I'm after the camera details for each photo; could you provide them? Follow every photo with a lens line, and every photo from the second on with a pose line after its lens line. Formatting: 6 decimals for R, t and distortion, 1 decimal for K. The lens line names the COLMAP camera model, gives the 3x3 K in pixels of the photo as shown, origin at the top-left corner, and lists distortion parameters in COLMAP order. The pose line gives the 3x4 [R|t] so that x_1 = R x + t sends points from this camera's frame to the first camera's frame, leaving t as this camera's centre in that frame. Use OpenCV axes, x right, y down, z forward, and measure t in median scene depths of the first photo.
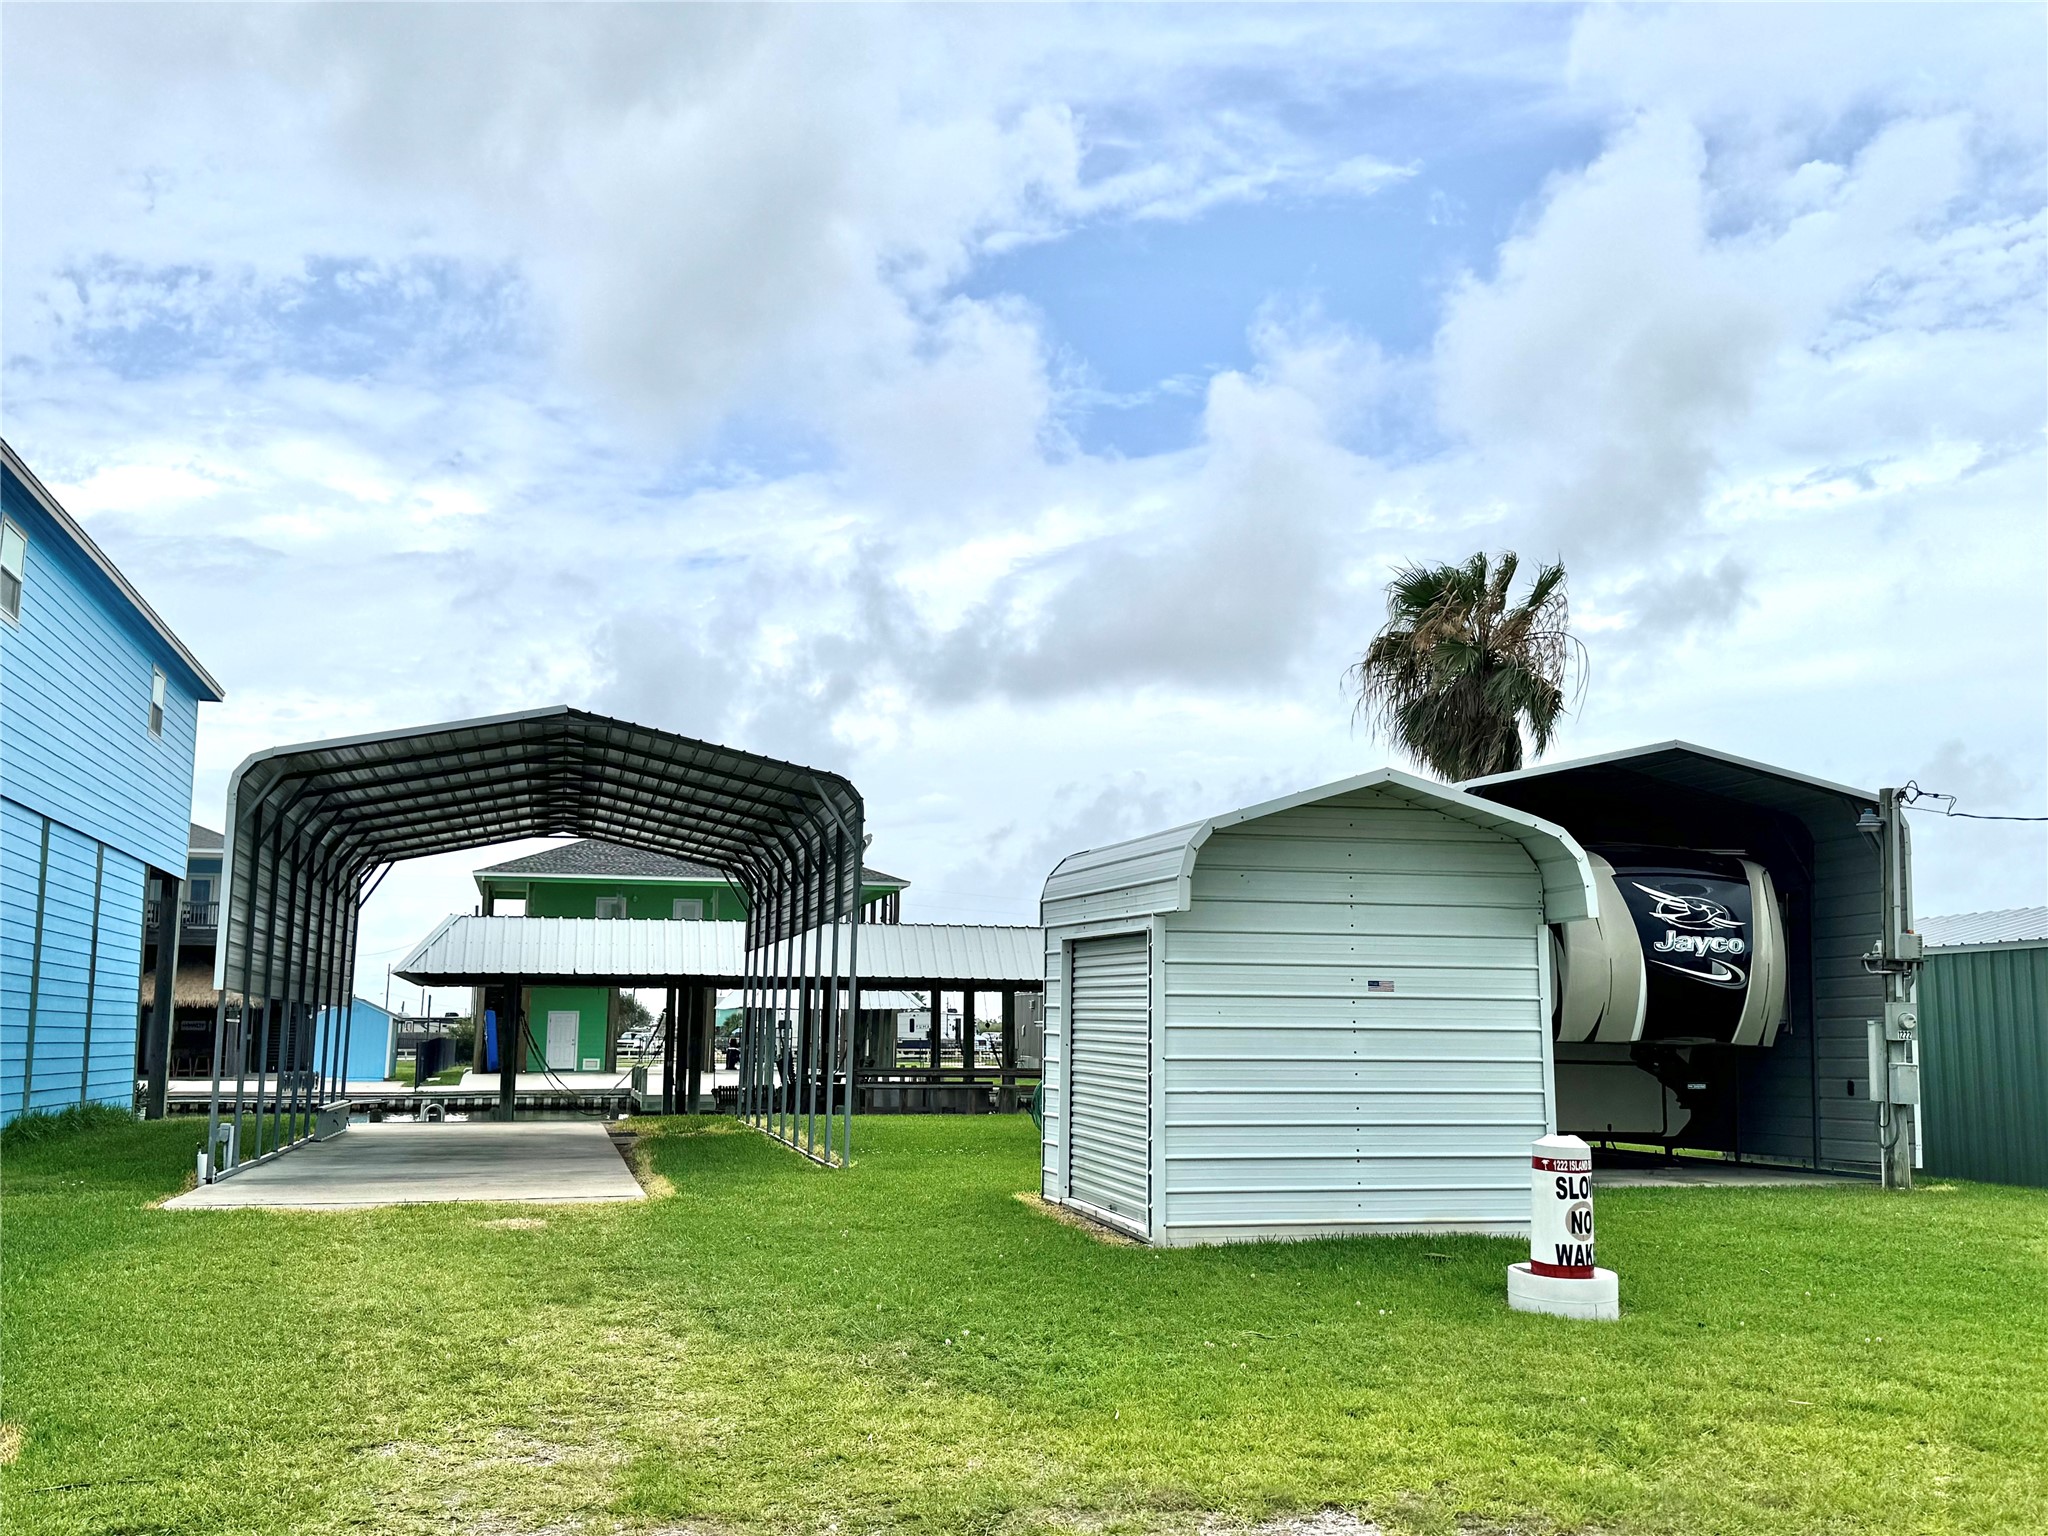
lens RADIAL K [[1901.3, 0, 1018.2], [0, 1901.3, 738.8], [0, 0, 1]] dist [0.088056, 0.000000]
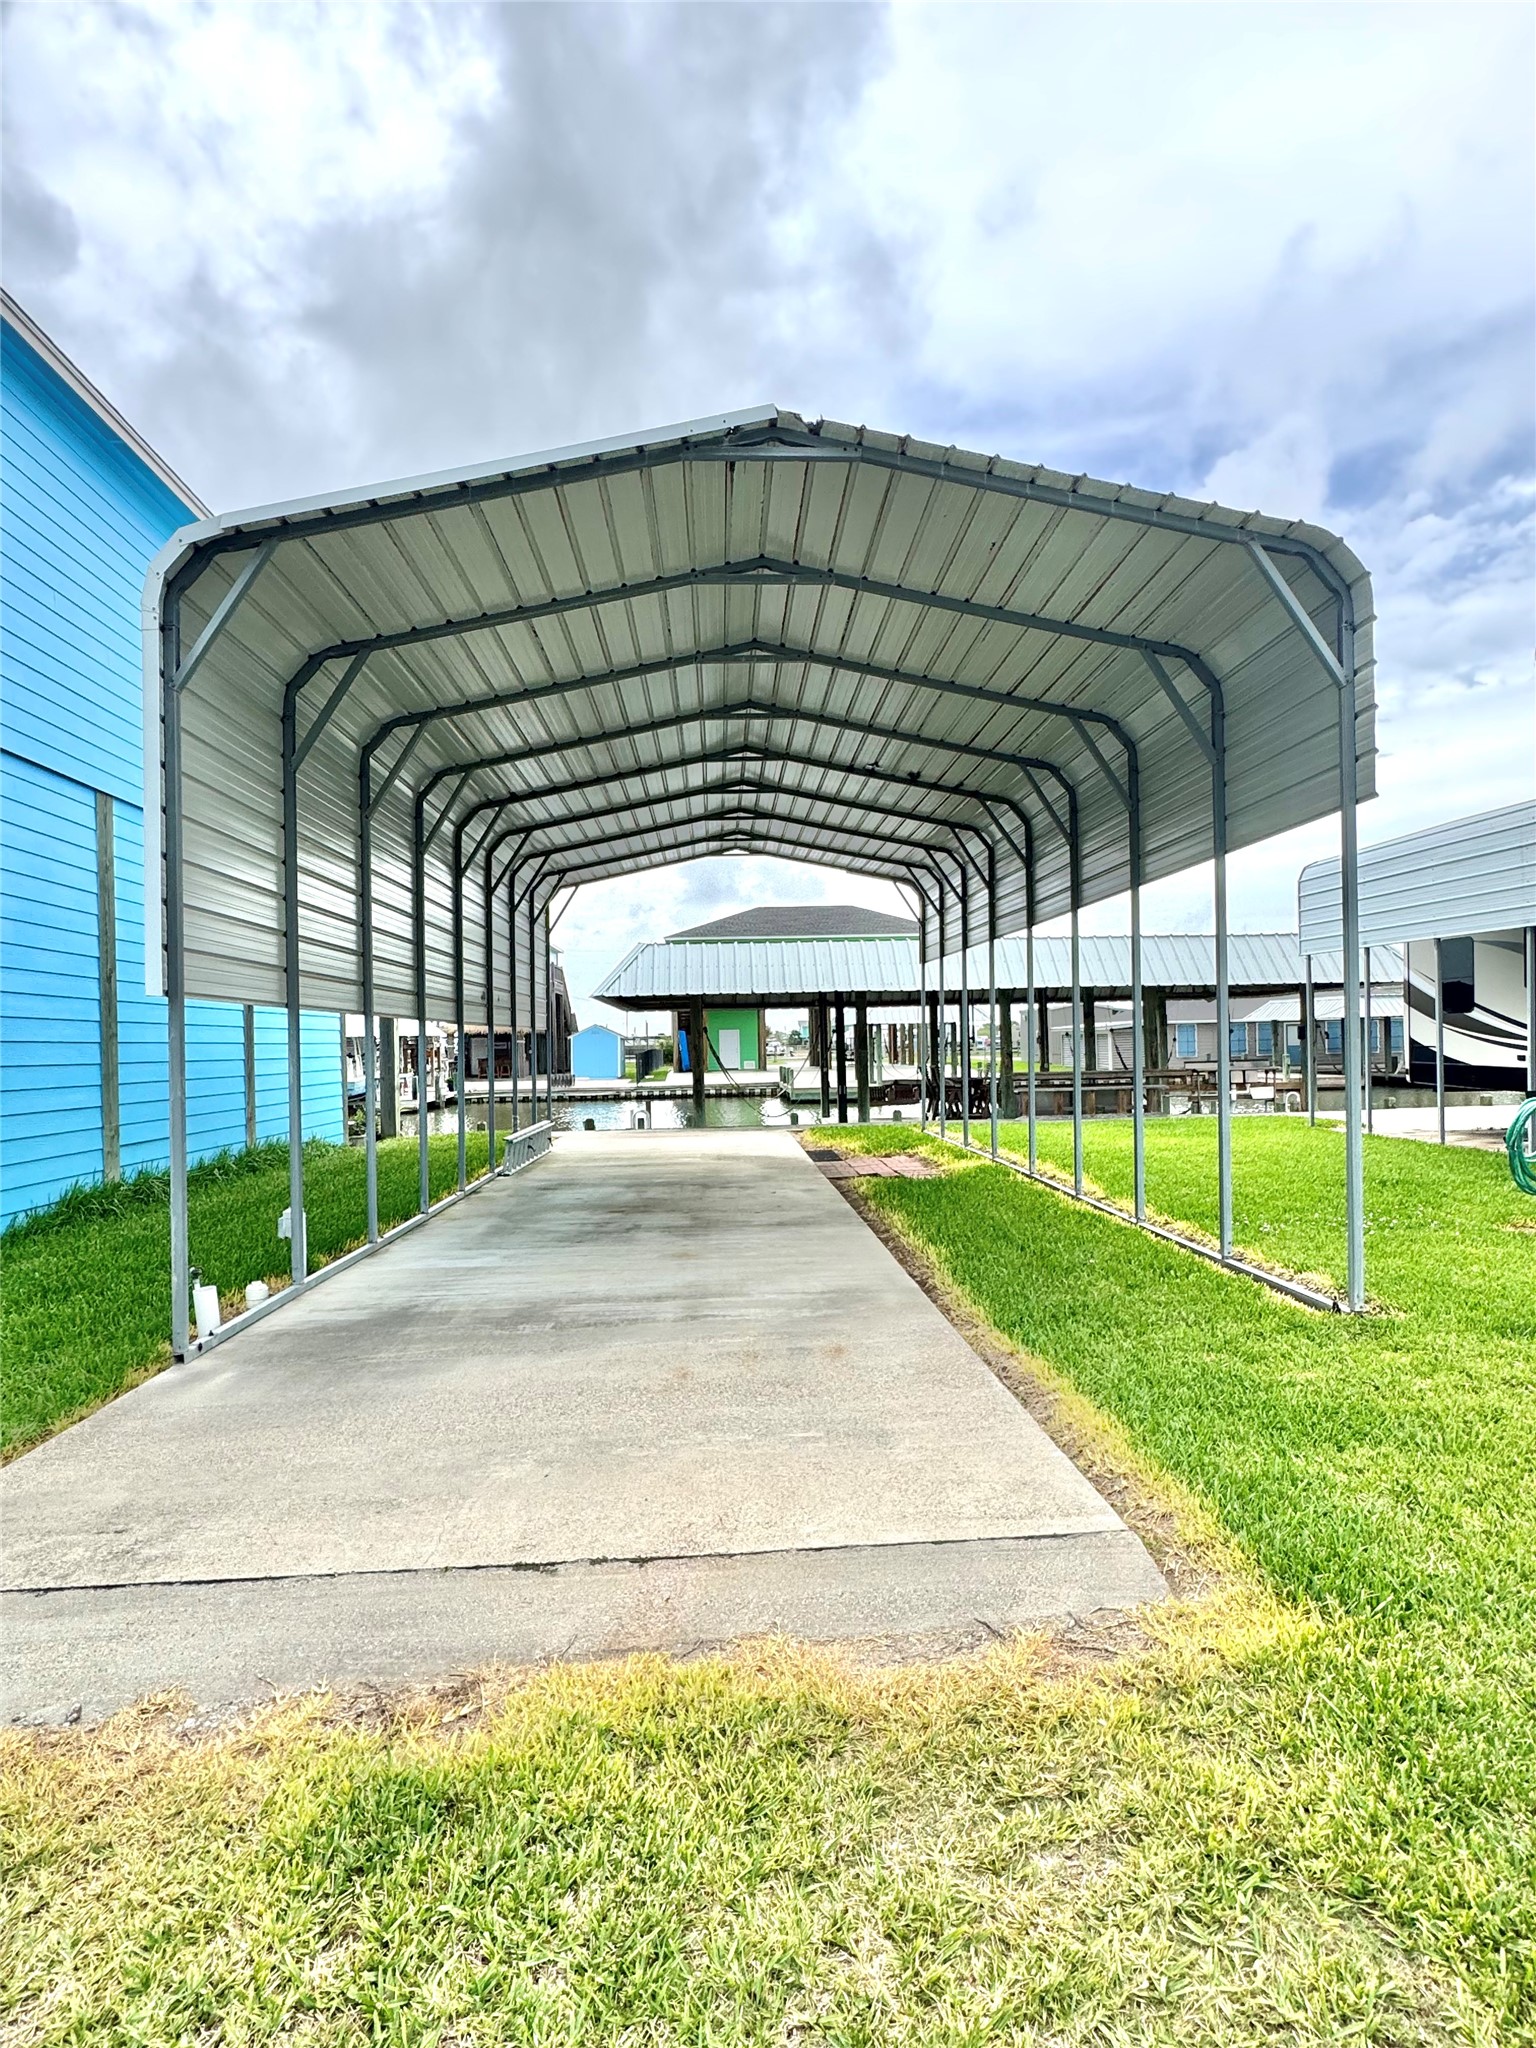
lens RADIAL K [[1082.6, 0, 781.7], [0, 1082.6, 1027.1], [0, 0, 1]] dist [-0.005428, -0.000162]
pose [[0.984147, -0.034307, -0.174008, -0.058947], [0.058722, 0.988806, 0.137168, 0.031548], [0.167354, -0.145212, 0.975144, 0.218359]]
